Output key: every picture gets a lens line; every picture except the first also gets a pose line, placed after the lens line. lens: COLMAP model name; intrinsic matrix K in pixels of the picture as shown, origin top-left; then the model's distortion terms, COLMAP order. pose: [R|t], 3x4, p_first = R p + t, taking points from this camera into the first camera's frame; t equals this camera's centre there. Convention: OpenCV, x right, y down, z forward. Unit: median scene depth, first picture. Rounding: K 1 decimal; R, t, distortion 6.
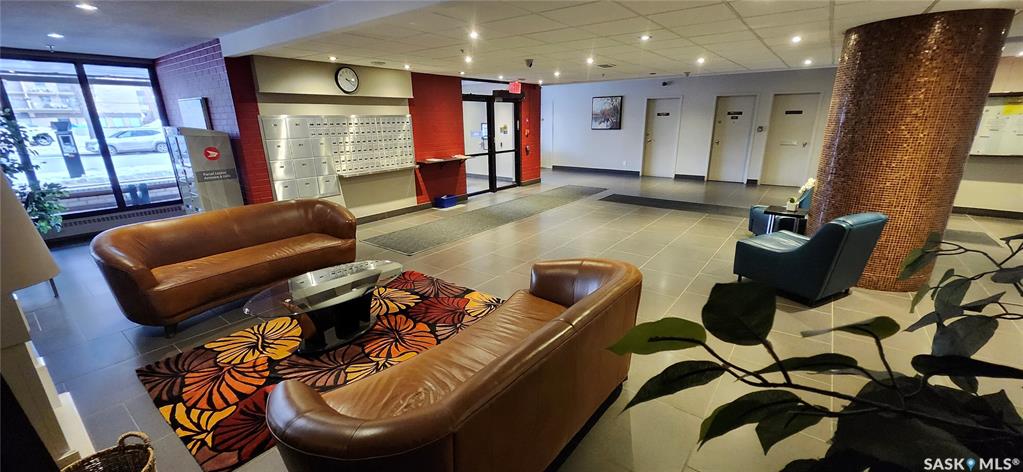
lens RADIAL K [[403.6, 0, 518.5], [0, 403.6, 241.1], [0, 0, 1]] dist [-0.000101, 0.000000]
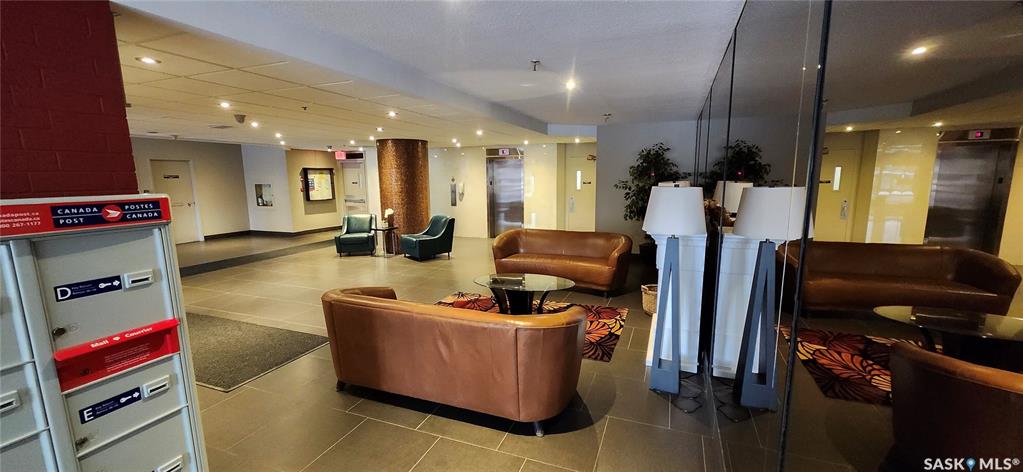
lens RADIAL K [[403.6, 0, 518.5], [0, 403.6, 241.1], [0, 0, 1]] dist [-0.000101, 0.000000]
pose [[-0.271914, -0.141027, 0.951932, -1.599470], [0.293719, 0.929838, 0.221653, -0.317122], [-0.916402, 0.339871, -0.211414, 1.102003]]
